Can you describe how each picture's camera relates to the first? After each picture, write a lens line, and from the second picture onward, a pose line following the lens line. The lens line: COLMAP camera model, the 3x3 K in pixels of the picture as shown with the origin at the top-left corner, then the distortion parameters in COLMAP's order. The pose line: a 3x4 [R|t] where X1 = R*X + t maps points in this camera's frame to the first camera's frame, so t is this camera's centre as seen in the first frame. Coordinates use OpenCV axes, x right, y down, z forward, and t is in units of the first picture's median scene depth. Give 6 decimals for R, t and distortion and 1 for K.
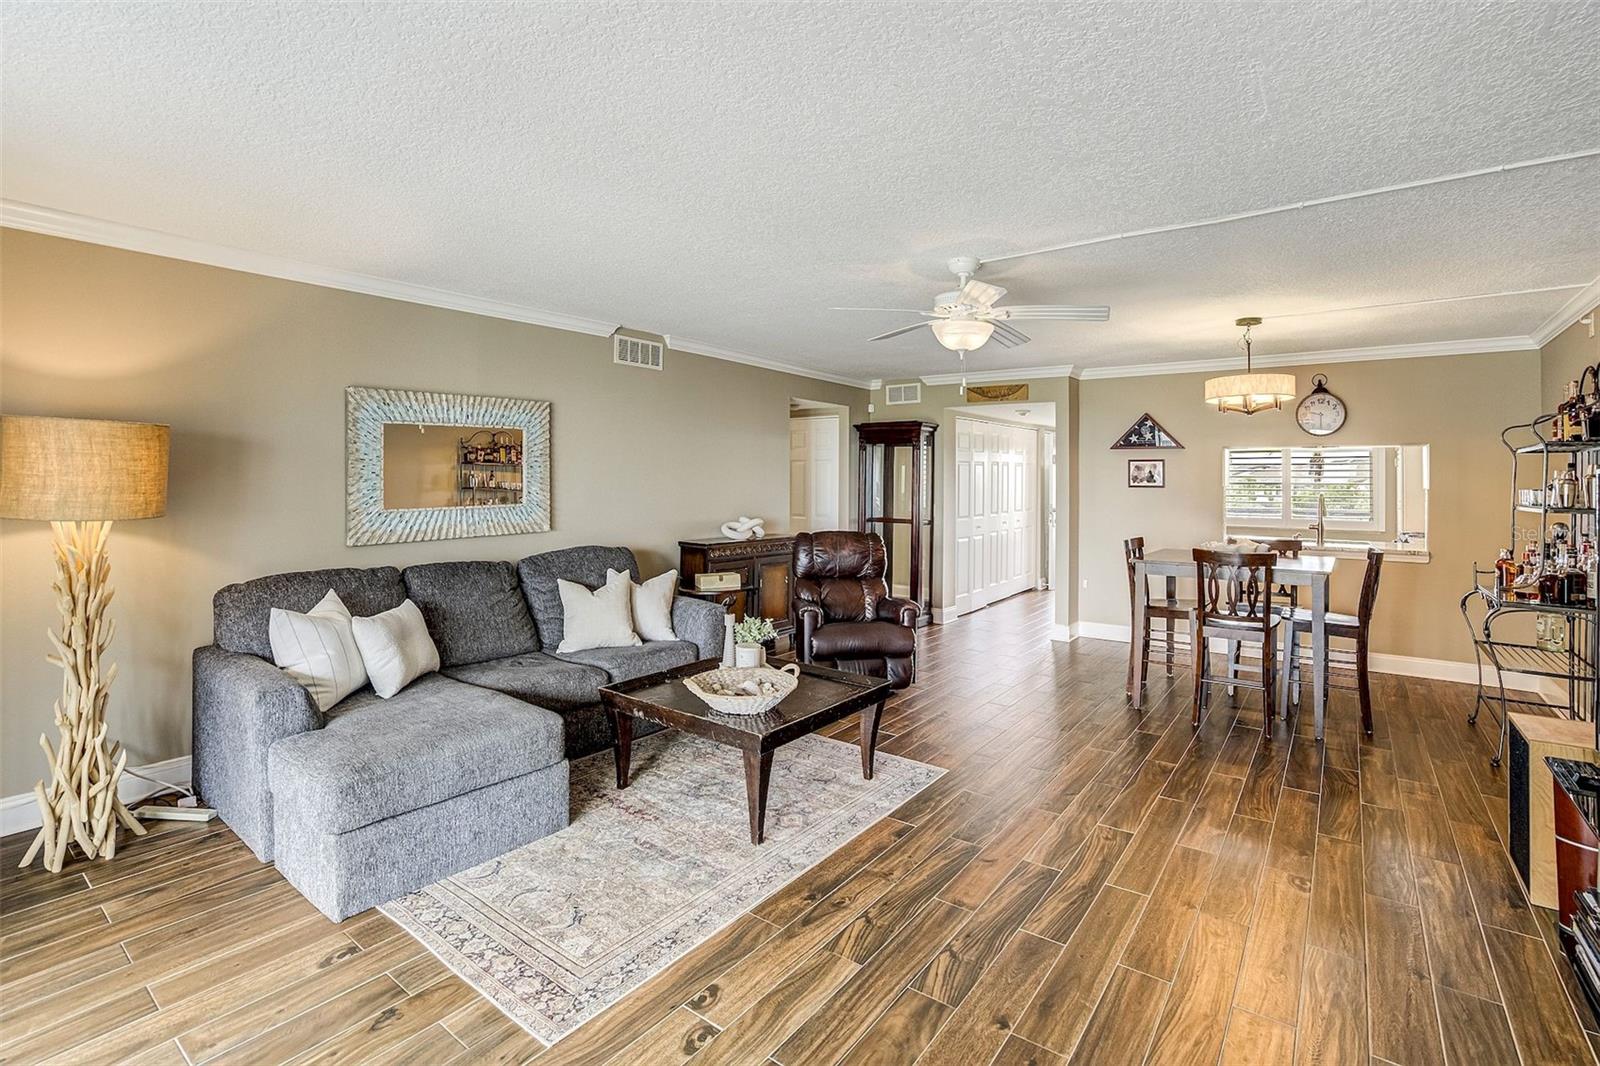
lens RADIAL K [[757.7, 0, 781.0], [0, 757.7, 471.4], [0, 0, 1]] dist [-0.033353, 0.013439]
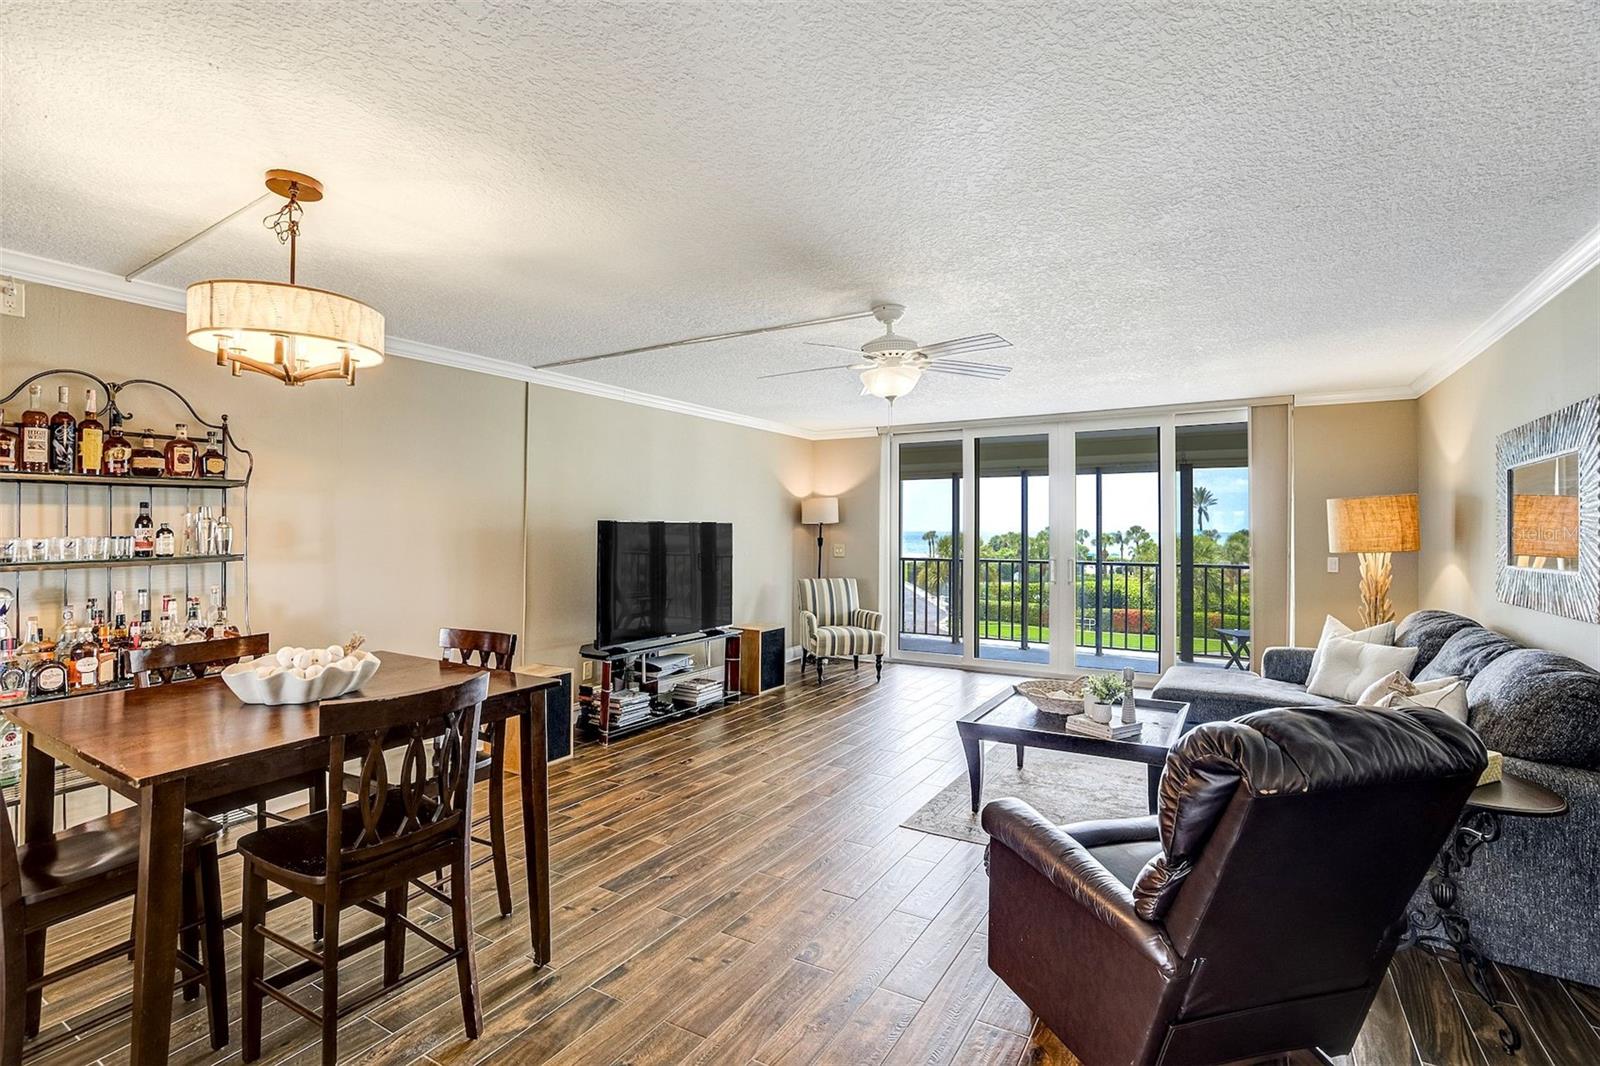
lens RADIAL K [[737.0, 0, 832.3], [0, 737.0, 515.3], [0, 0, 1]] dist [-0.034254, 0.012350]
pose [[-0.988588, -0.015755, -0.149820, 0.478525], [-0.014395, 0.999845, -0.010163, 0.009350], [0.149957, -0.007890, -0.988661, 2.036985]]
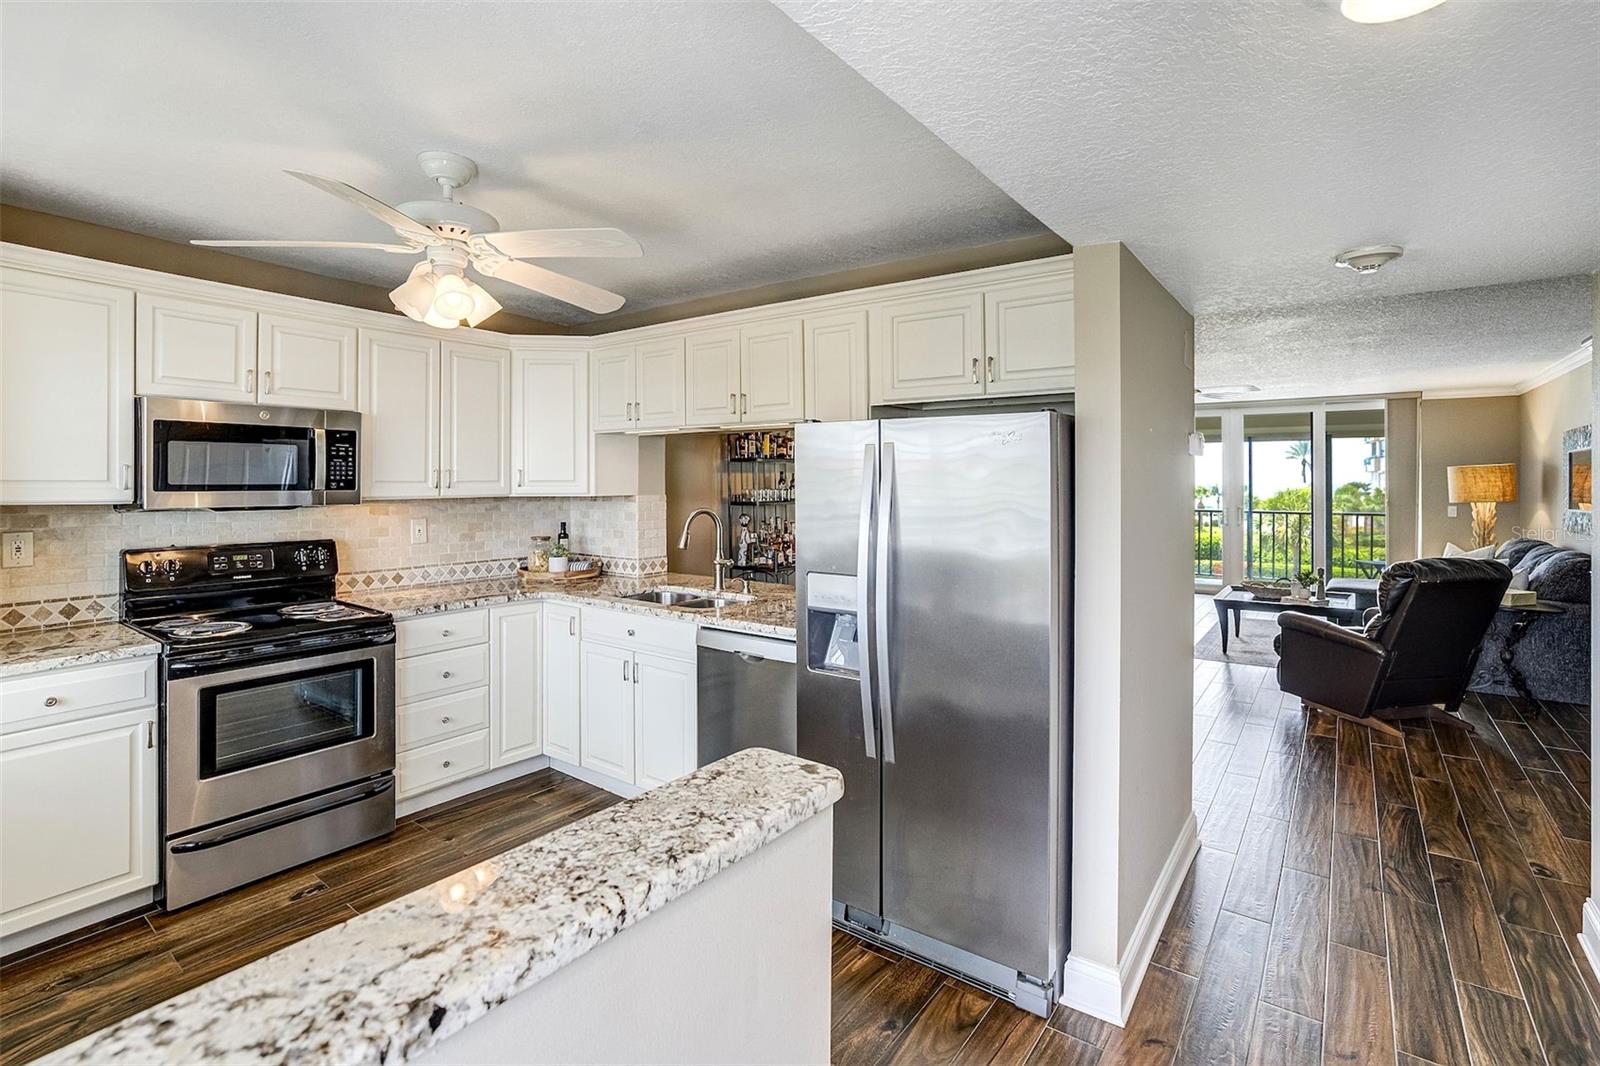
lens RADIAL K [[757.7, 0, 781.0], [0, 757.7, 471.4], [0, 0, 1]] dist [-0.033353, 0.013439]
pose [[-0.999729, -0.015431, -0.017428, 1.258089], [-0.015426, 0.999881, -0.000382, -0.004162], [0.017432, -0.000113, -0.999848, 2.875886]]
